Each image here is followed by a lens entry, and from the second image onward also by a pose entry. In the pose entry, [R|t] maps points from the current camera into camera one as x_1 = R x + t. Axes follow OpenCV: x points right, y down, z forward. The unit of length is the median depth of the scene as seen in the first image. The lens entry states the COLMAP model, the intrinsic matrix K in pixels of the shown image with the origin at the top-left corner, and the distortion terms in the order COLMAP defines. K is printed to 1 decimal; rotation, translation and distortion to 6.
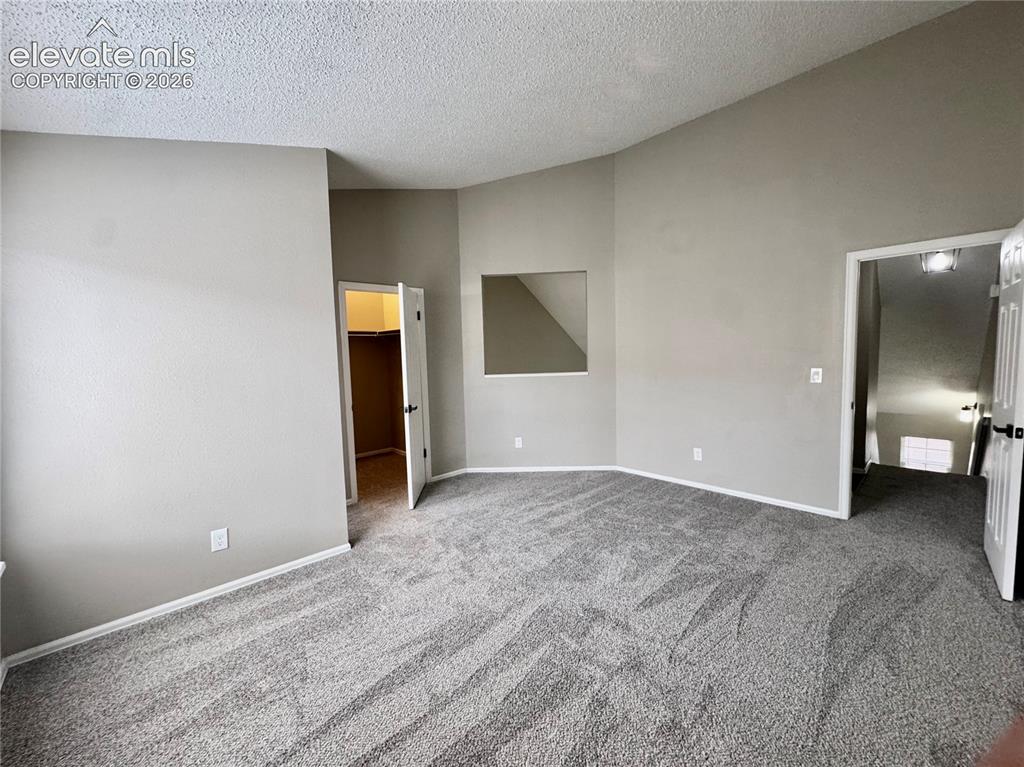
lens RADIAL K [[411.0, 0, 508.9], [0, 411.0, 382.8], [0, 0, 1]] dist [-0.003337, 0.000500]
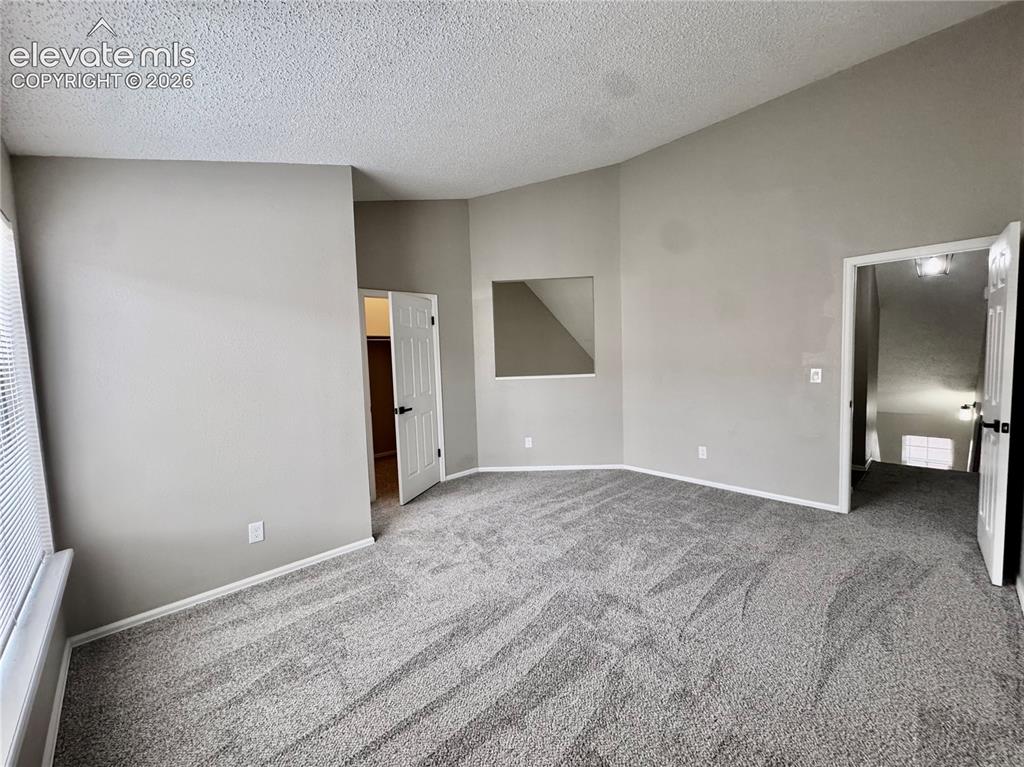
lens RADIAL K [[411.0, 0, 508.5], [0, 411.0, 383.6], [0, 0, 1]] dist [-0.003337, 0.000500]
pose [[0.999959, -0.006222, -0.006515, -0.039086], [0.006187, 0.999966, -0.005416, 0.004718], [0.006548, 0.005376, 0.999964, -0.071898]]
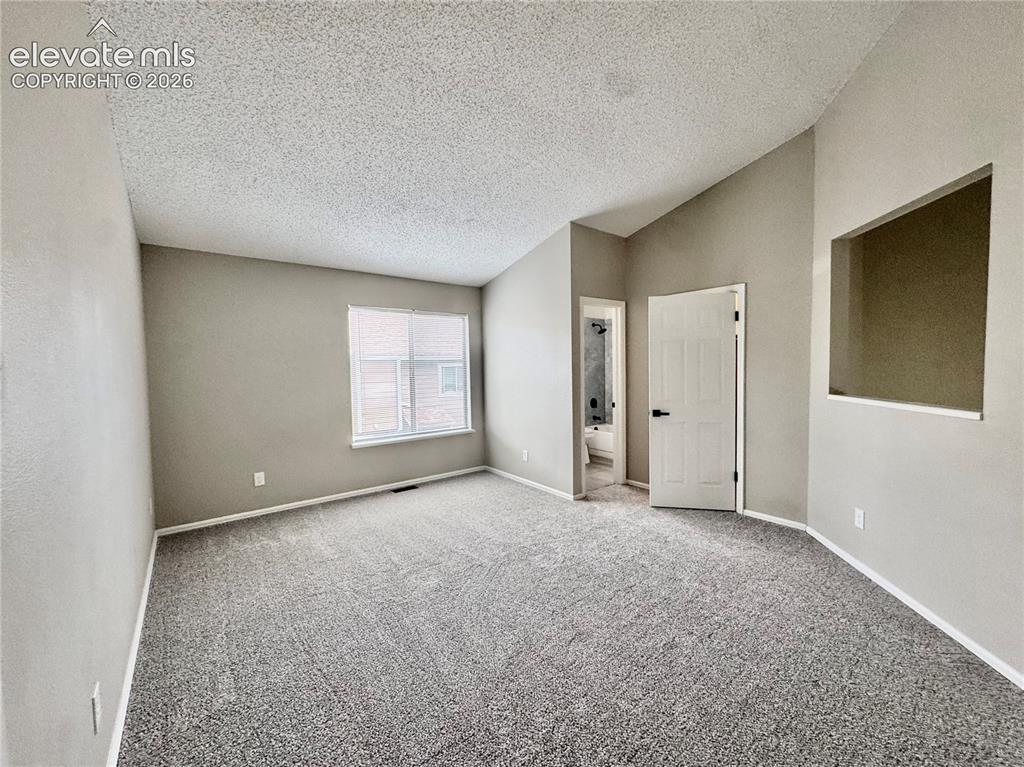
lens RADIAL K [[411.0, 0, 508.7], [0, 411.0, 391.1], [0, 0, 1]] dist [-0.003337, 0.000500]
pose [[-0.112229, 0.095604, -0.989073, 1.269193], [-0.050811, 0.993507, 0.101798, -0.131096], [0.992382, 0.061680, -0.106643, 1.144901]]
